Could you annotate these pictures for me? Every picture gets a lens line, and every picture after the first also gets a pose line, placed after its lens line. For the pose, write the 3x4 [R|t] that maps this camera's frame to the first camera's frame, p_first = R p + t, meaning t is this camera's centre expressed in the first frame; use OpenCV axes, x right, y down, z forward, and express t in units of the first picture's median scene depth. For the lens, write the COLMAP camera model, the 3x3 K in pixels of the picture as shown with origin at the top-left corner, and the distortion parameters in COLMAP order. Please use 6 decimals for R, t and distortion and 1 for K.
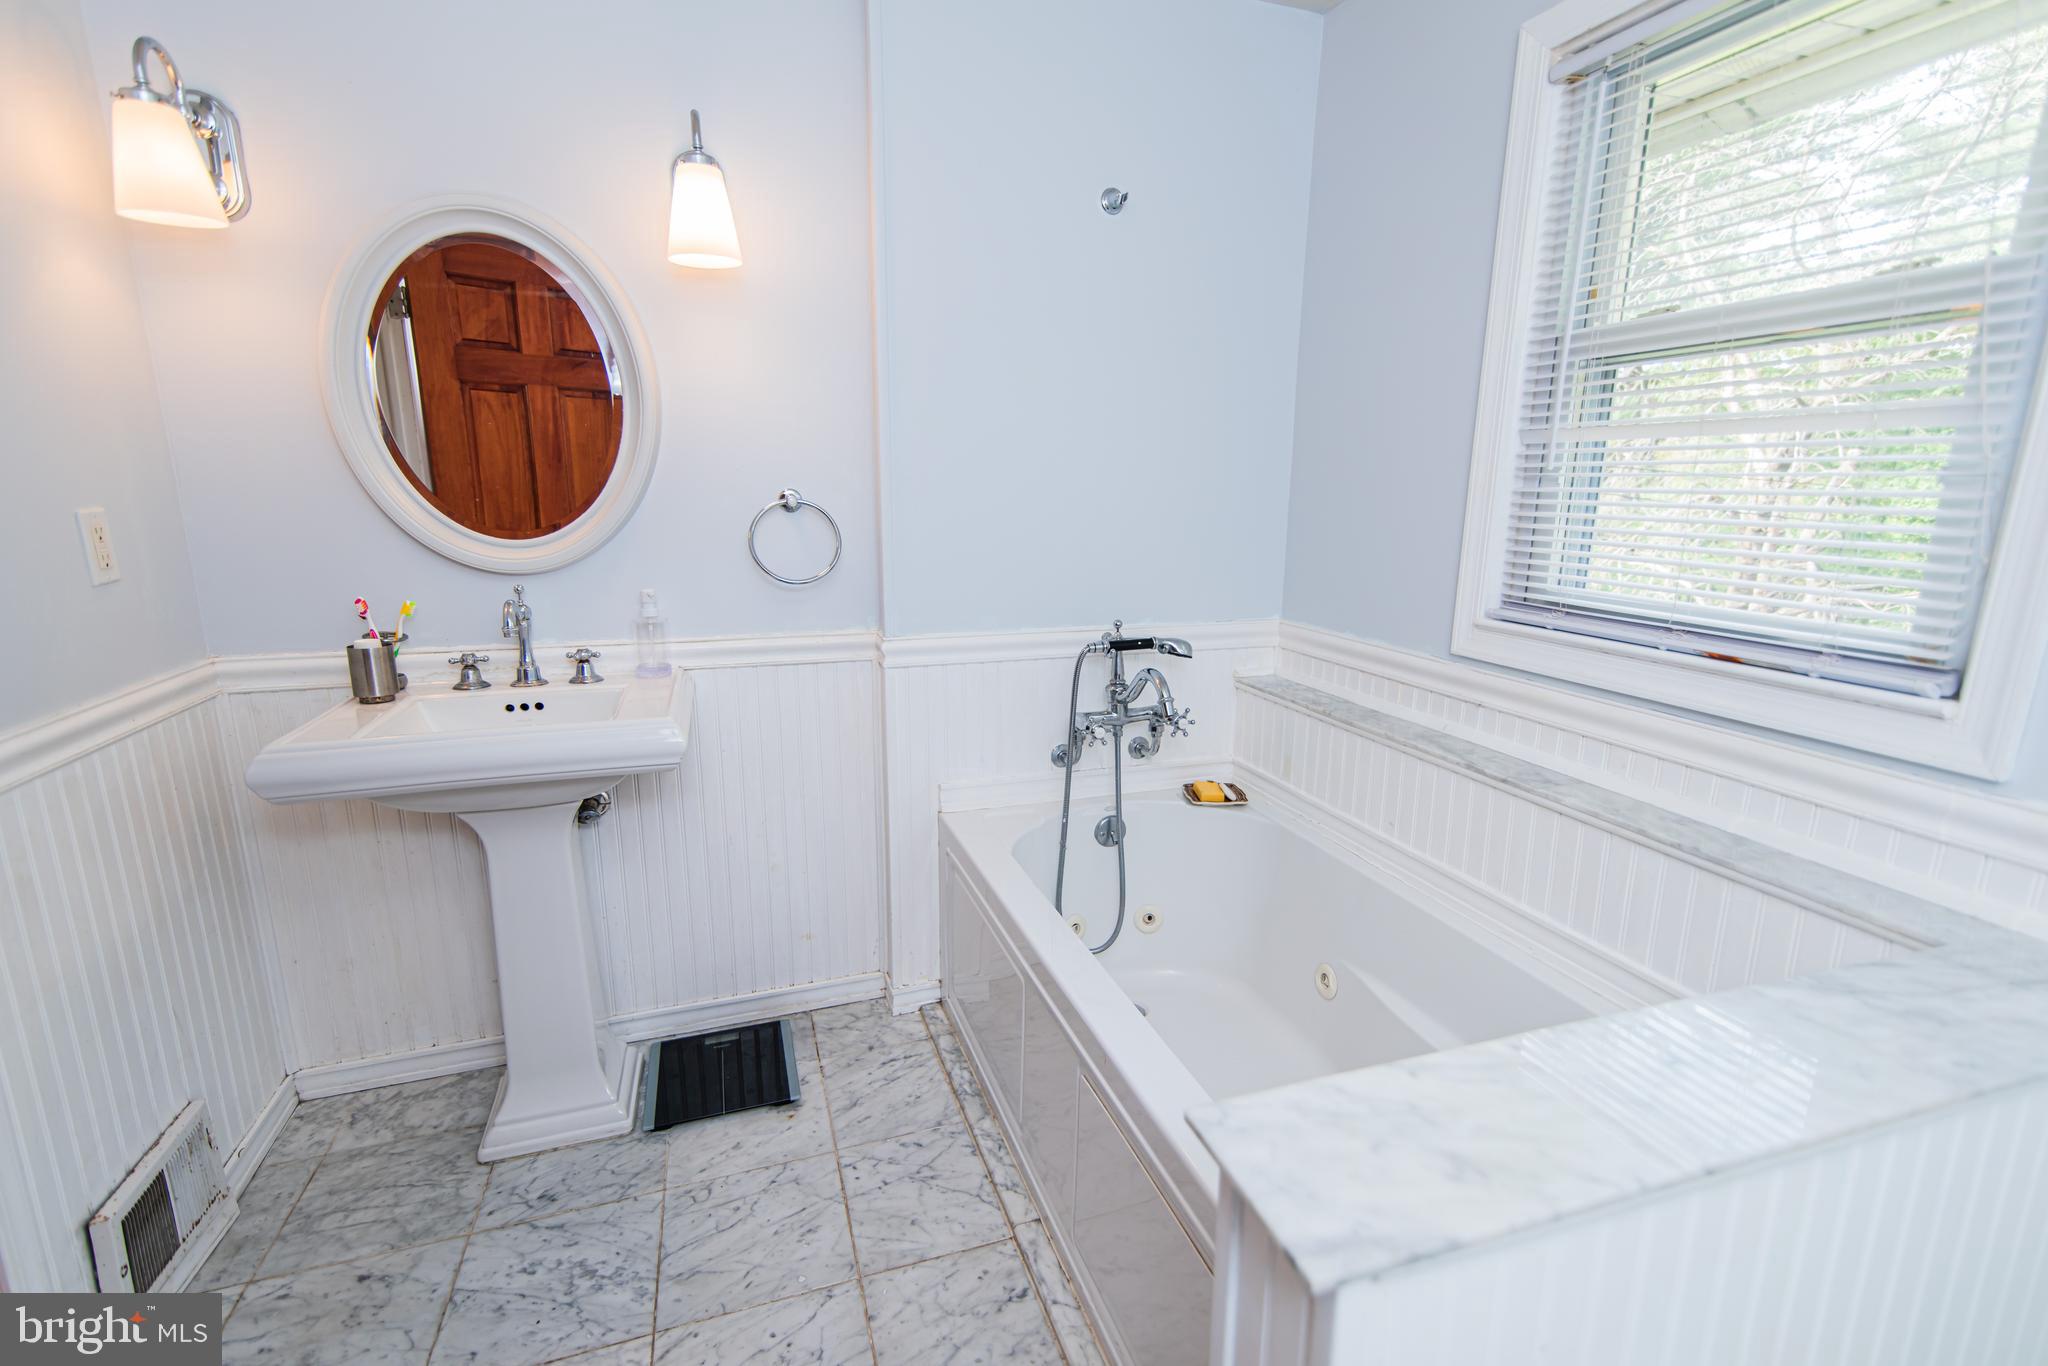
lens RADIAL K [[932.1, 0, 1031.2], [0, 932.1, 681.8], [0, 0, 1]] dist [0.010841, -0.001377]
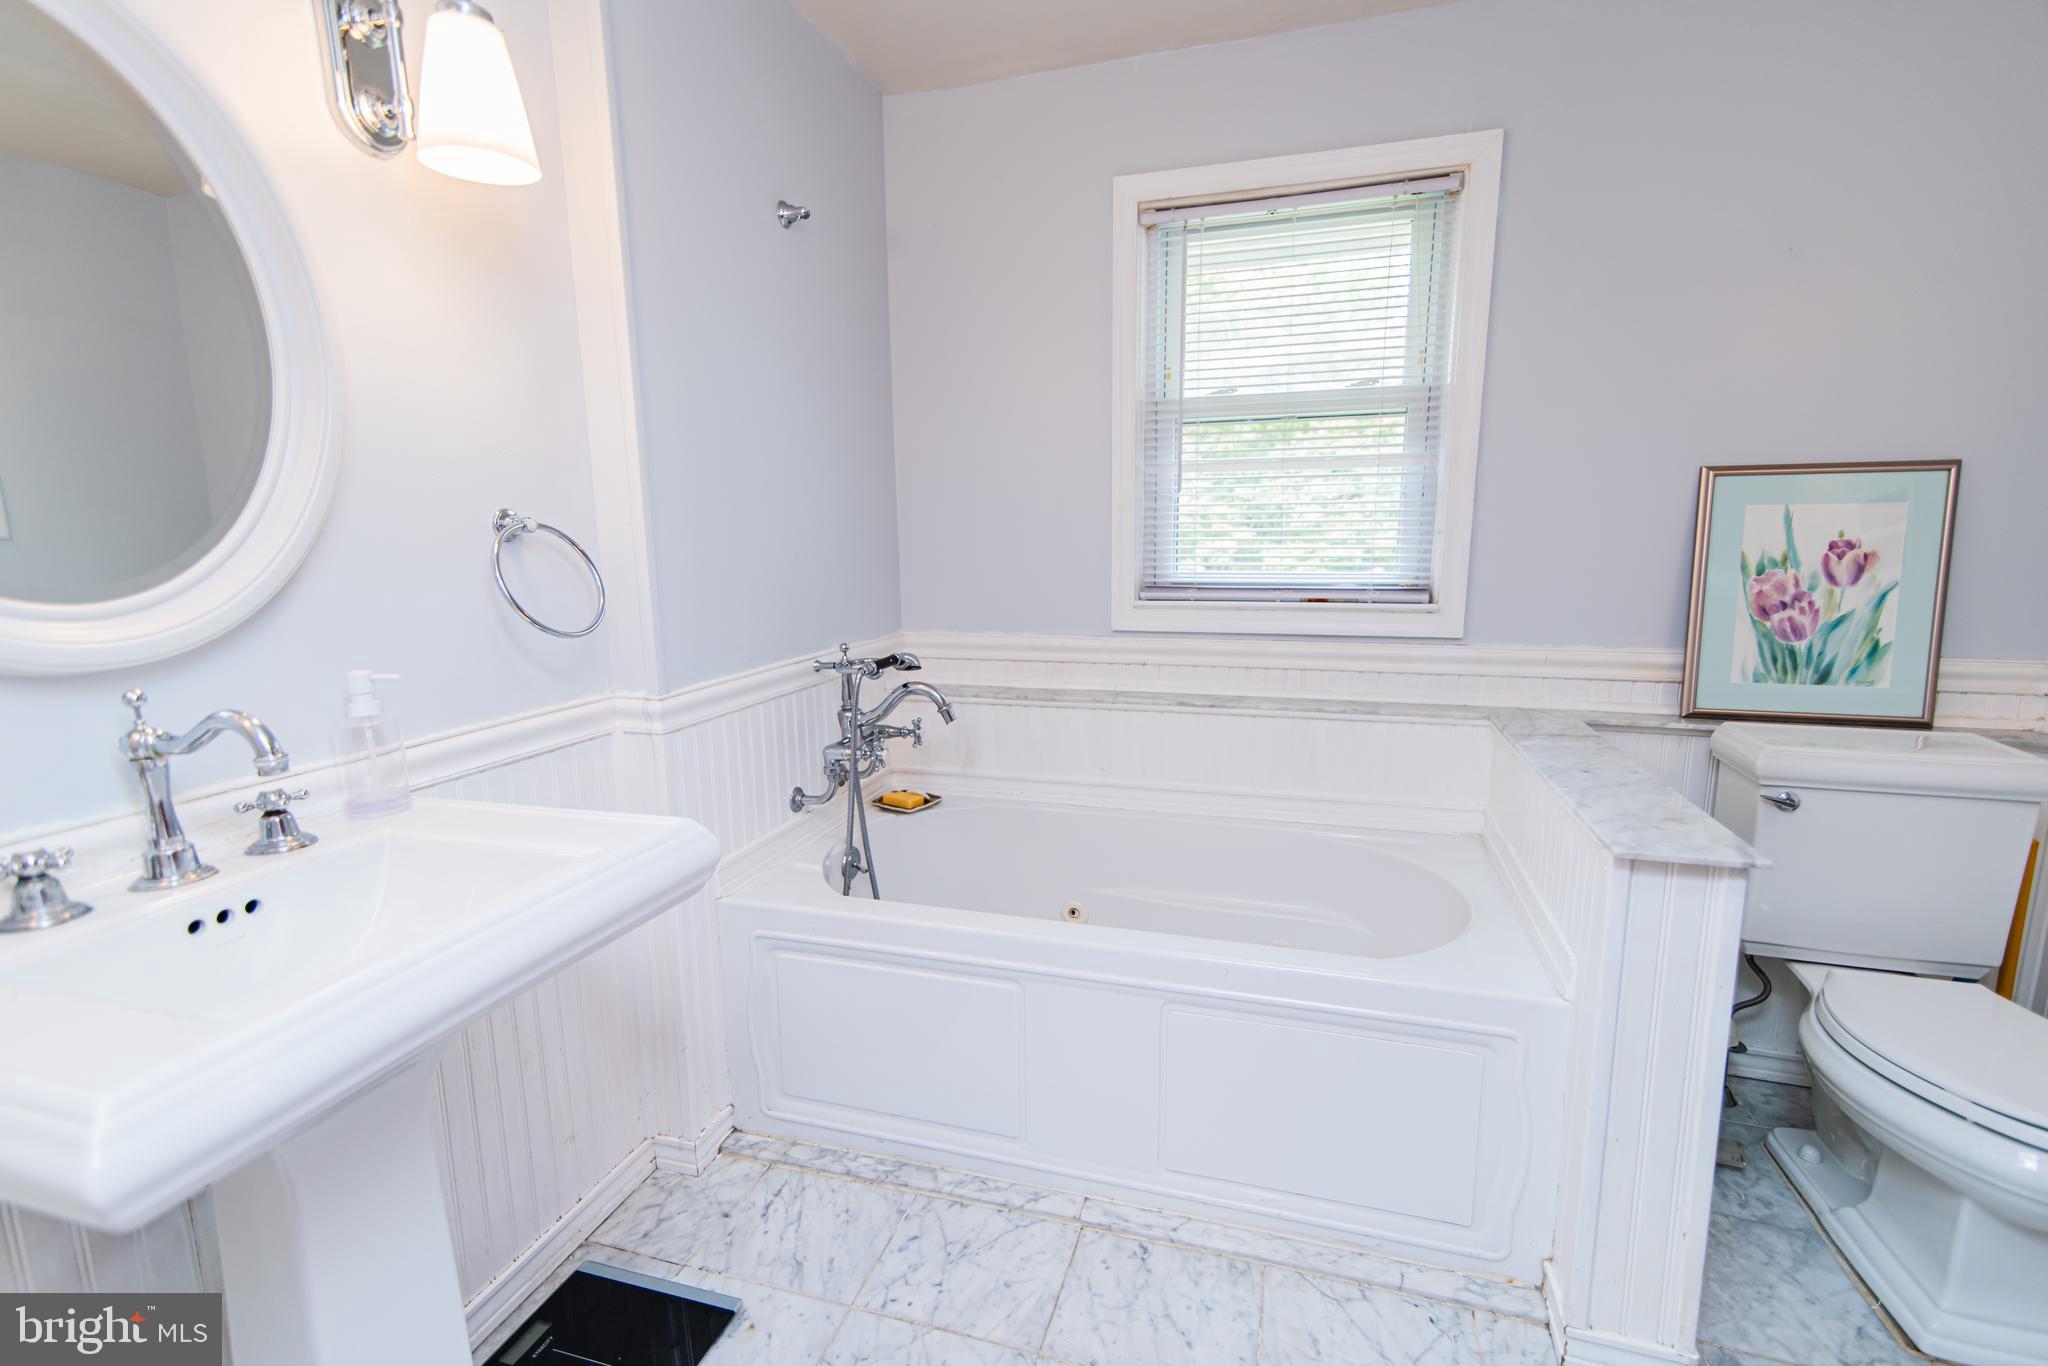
lens RADIAL K [[932.1, 0, 1030.8], [0, 932.1, 677.0], [0, 0, 1]] dist [0.010841, -0.001377]
pose [[0.578552, -0.143995, 0.802834, -0.722549], [0.186854, 0.981515, 0.041389, -0.044009], [-0.793954, 0.126067, 0.594764, 0.333258]]
